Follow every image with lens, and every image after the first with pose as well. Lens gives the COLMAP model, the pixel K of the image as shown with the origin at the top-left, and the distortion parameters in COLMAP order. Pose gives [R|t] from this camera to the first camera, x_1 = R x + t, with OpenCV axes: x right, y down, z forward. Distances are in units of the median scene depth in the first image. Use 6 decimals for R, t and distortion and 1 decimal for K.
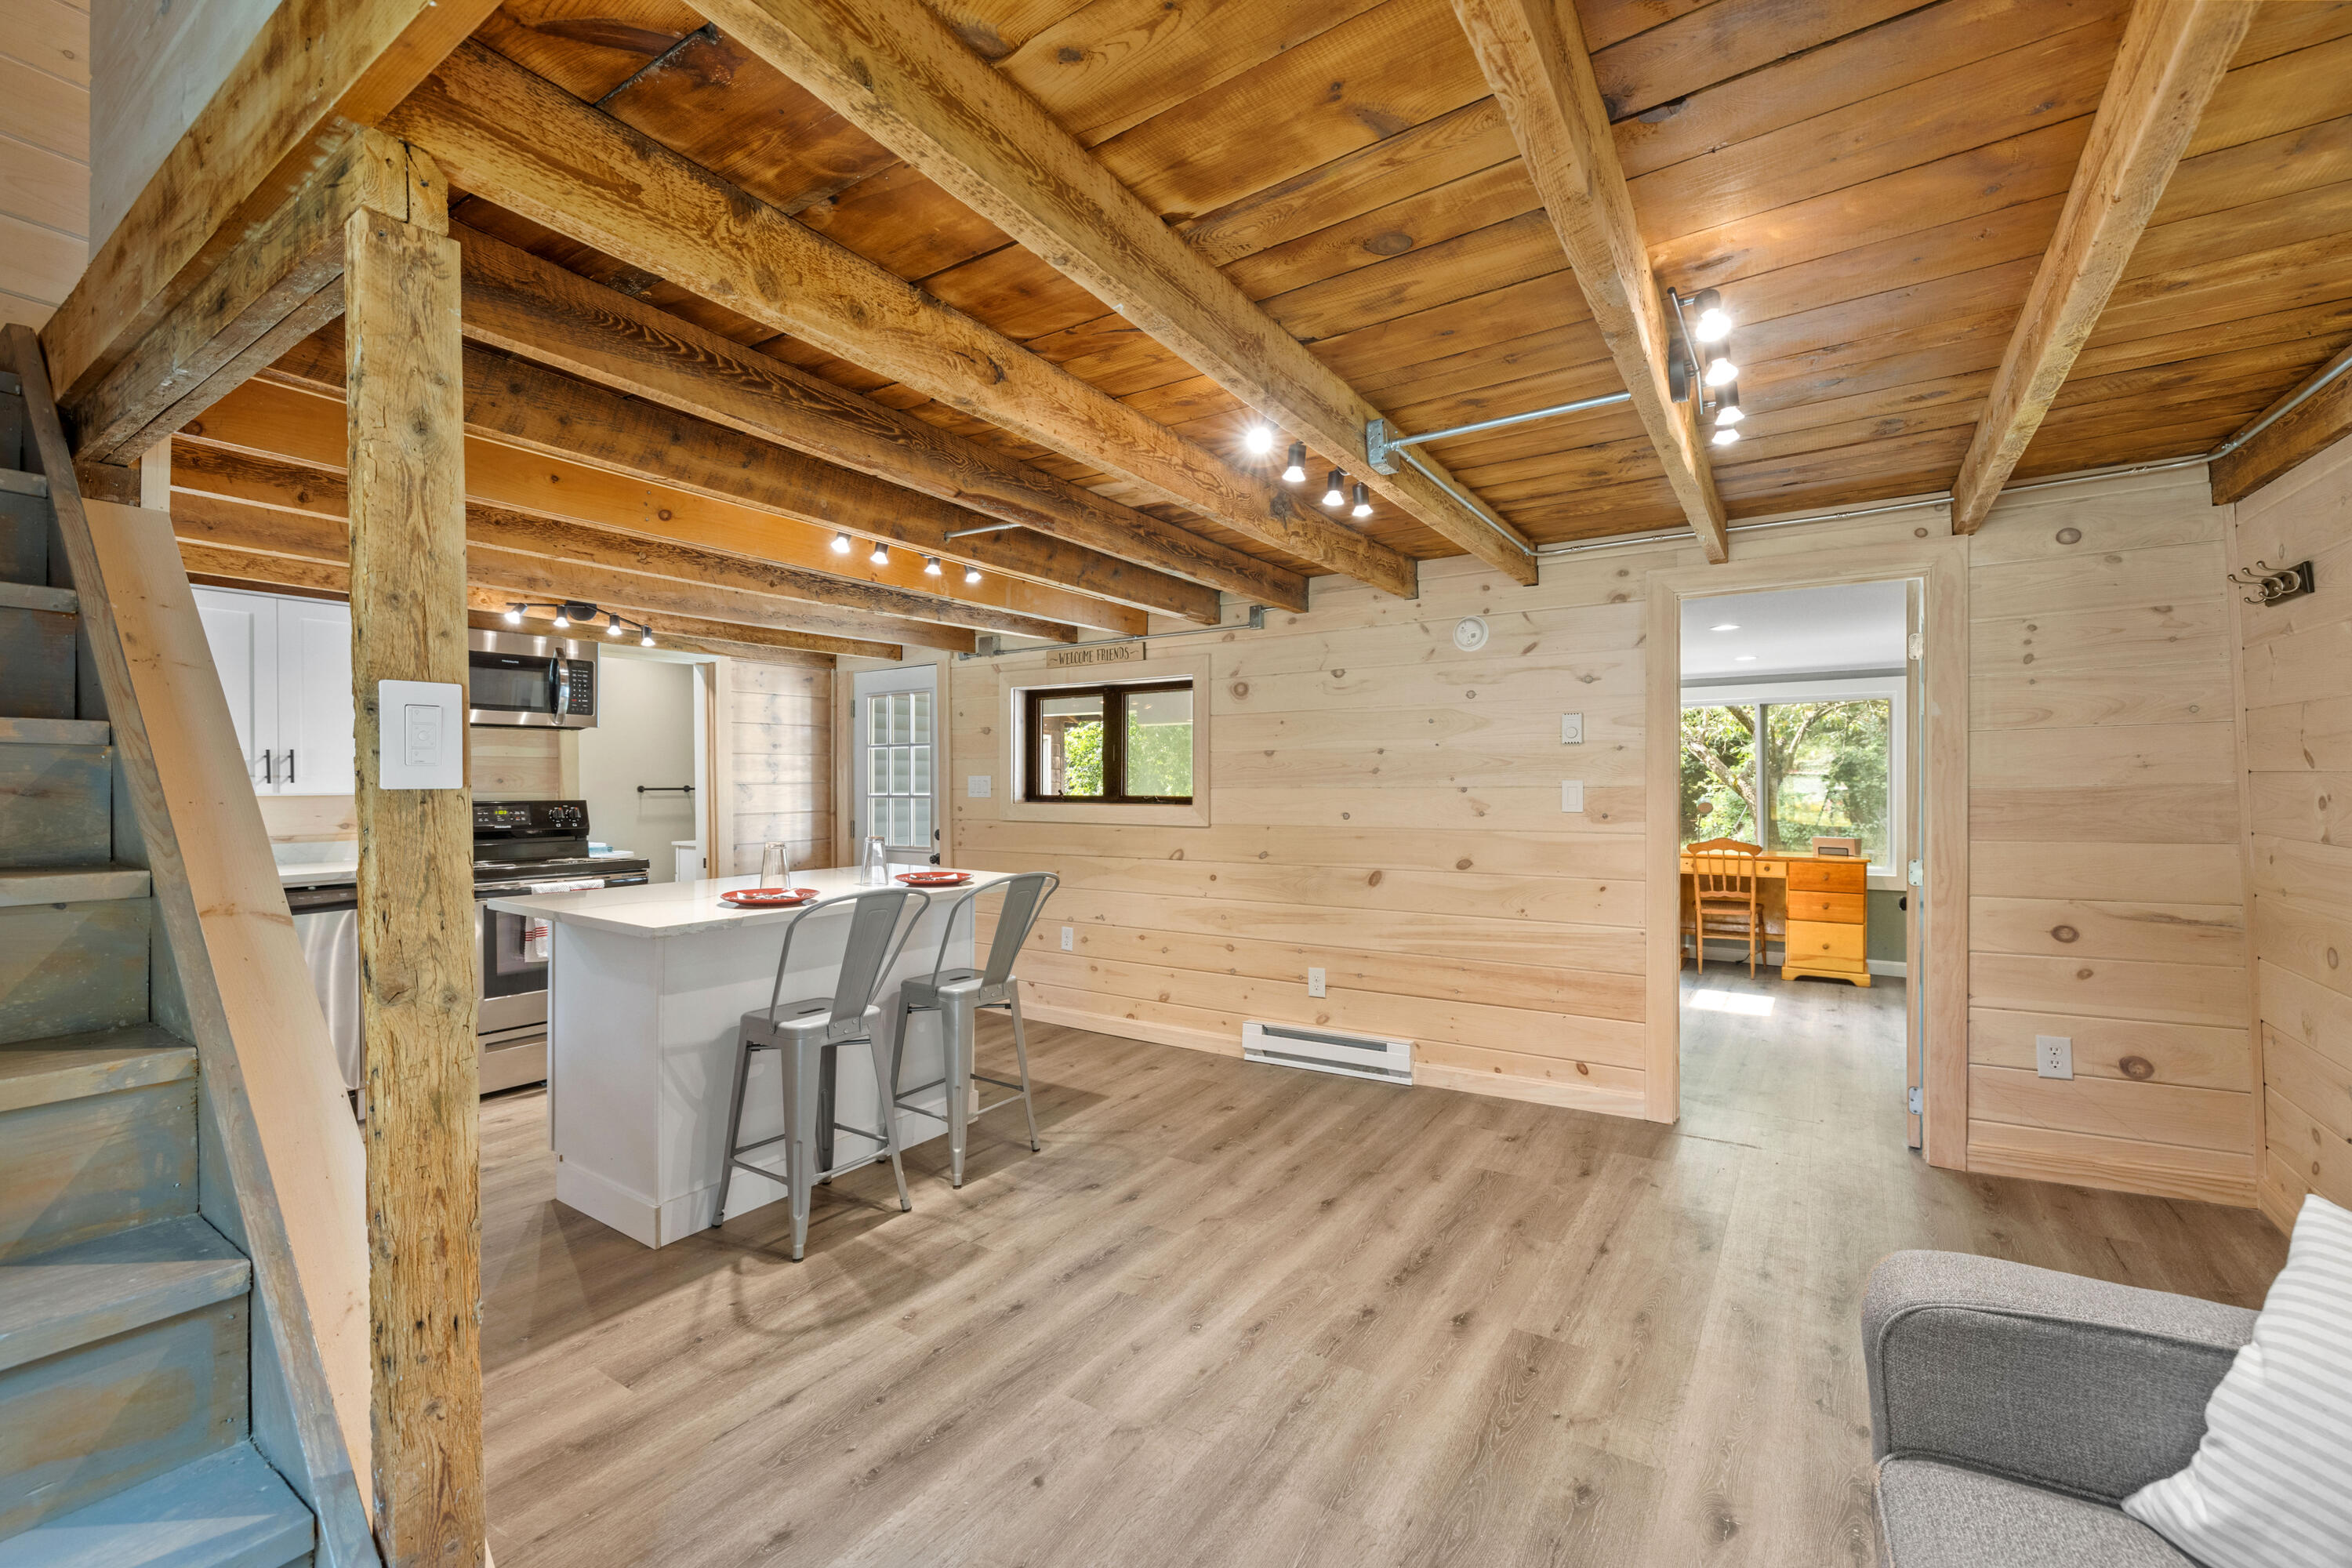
lens RADIAL K [[998.8, 0, 1182.1], [0, 998.8, 769.3], [0, 0, 1]] dist [0.002470, -0.002194]
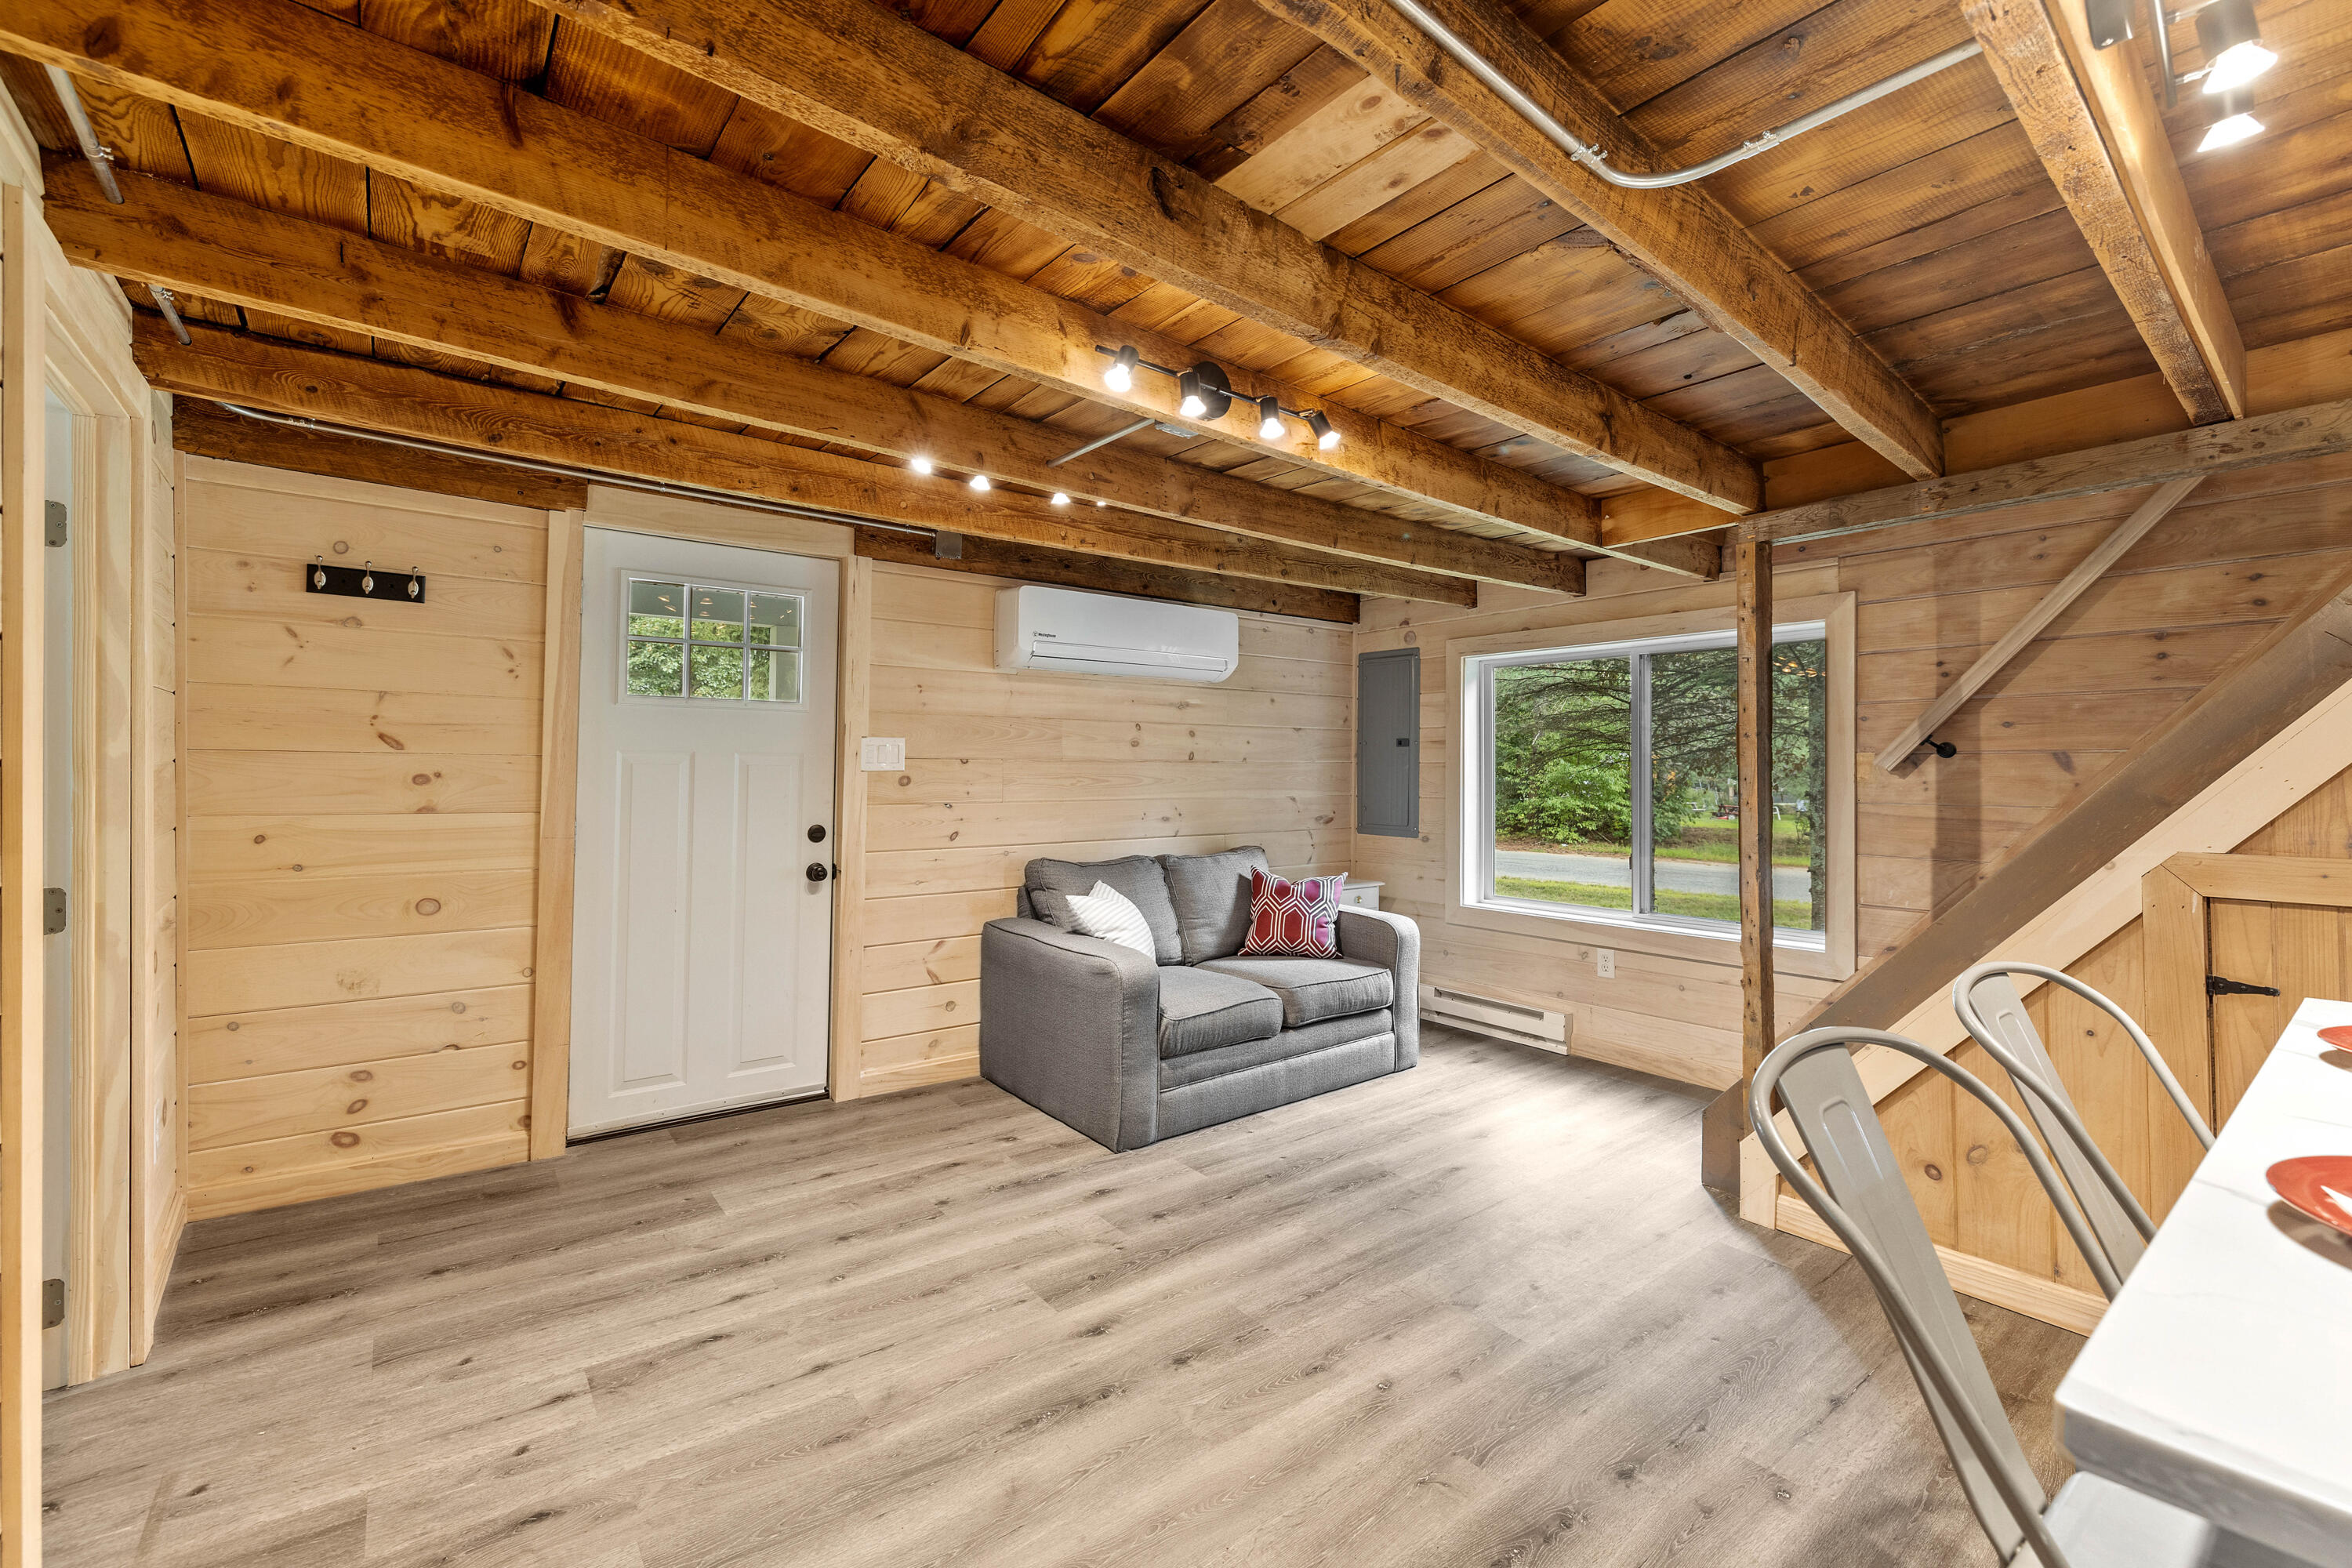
lens RADIAL K [[998.8, 0, 1179.5], [0, 998.8, 749.0], [0, 0, 1]] dist [0.002470, -0.002194]
pose [[-0.948148, 0.008479, 0.317717, -0.060710], [-0.002961, 0.999365, -0.035506, 0.024644], [-0.317817, -0.034606, -0.947520, 1.175446]]
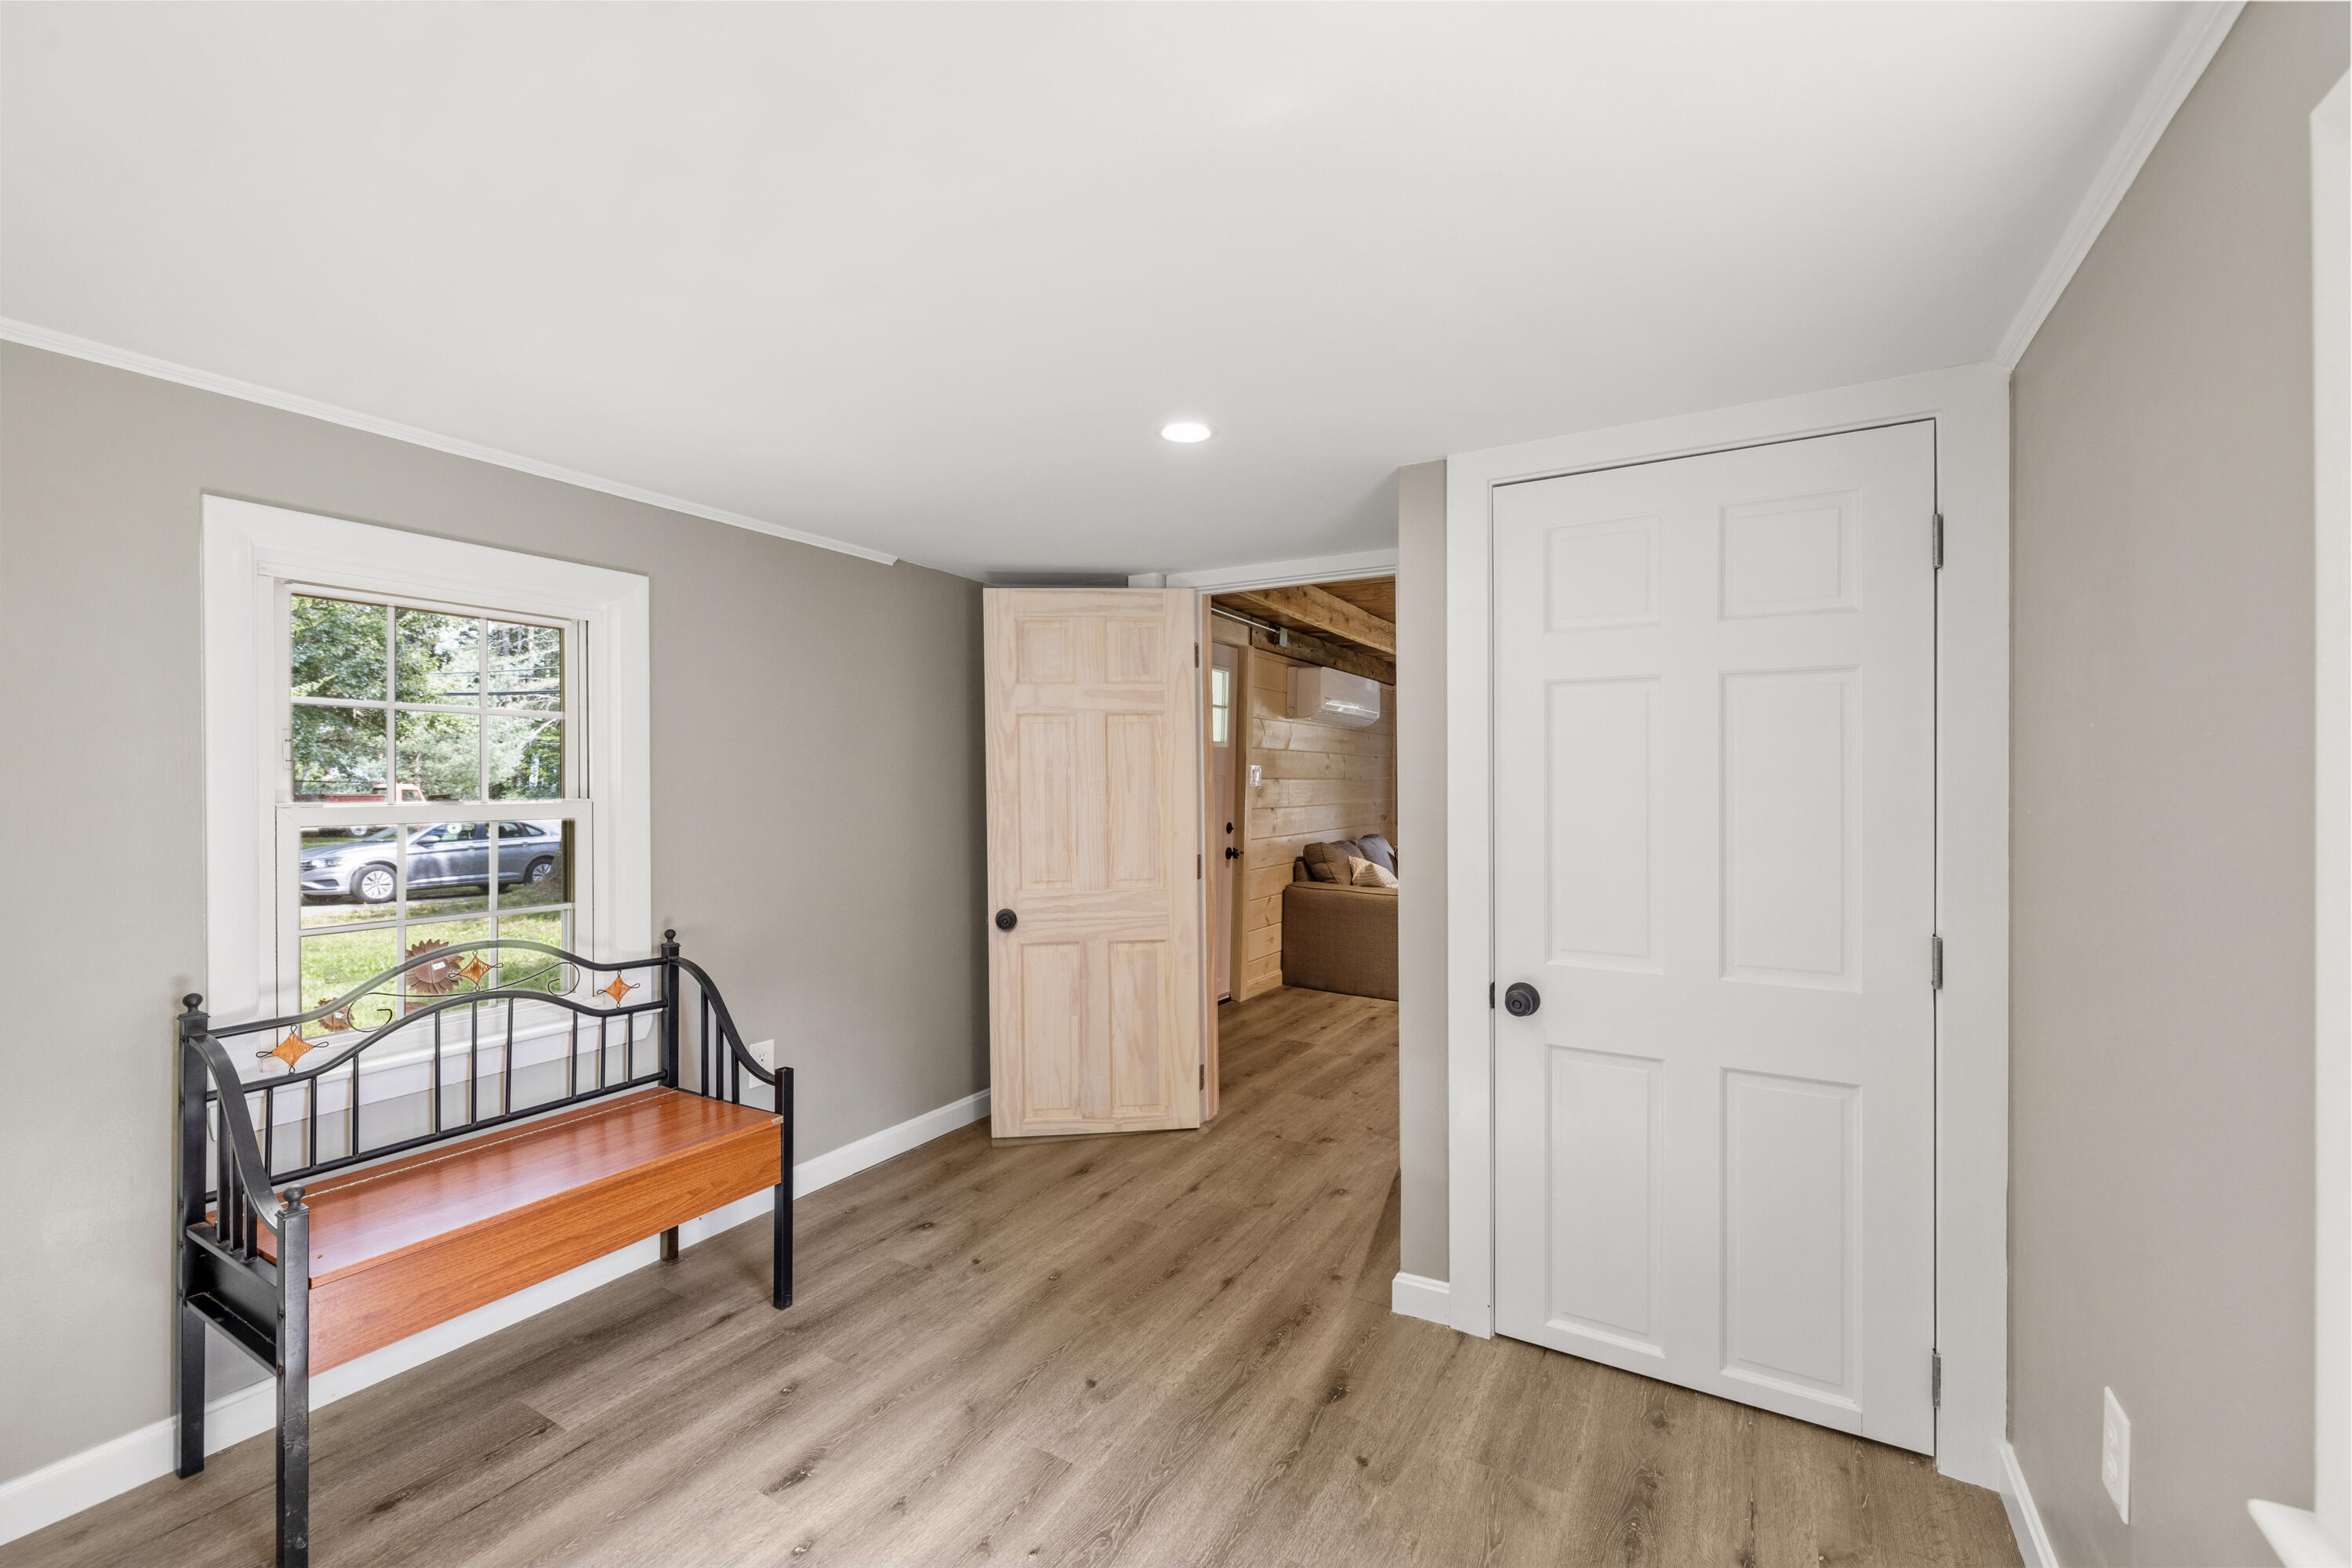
lens RADIAL K [[998.8, 0, 1172.6], [0, 998.8, 773.8], [0, 0, 1]] dist [0.002470, -0.002194]
pose [[-0.998787, 0.006851, -0.048766, 0.725561], [0.007536, 0.999875, -0.013876, 0.014304], [0.048665, -0.014227, -0.998714, 1.825571]]
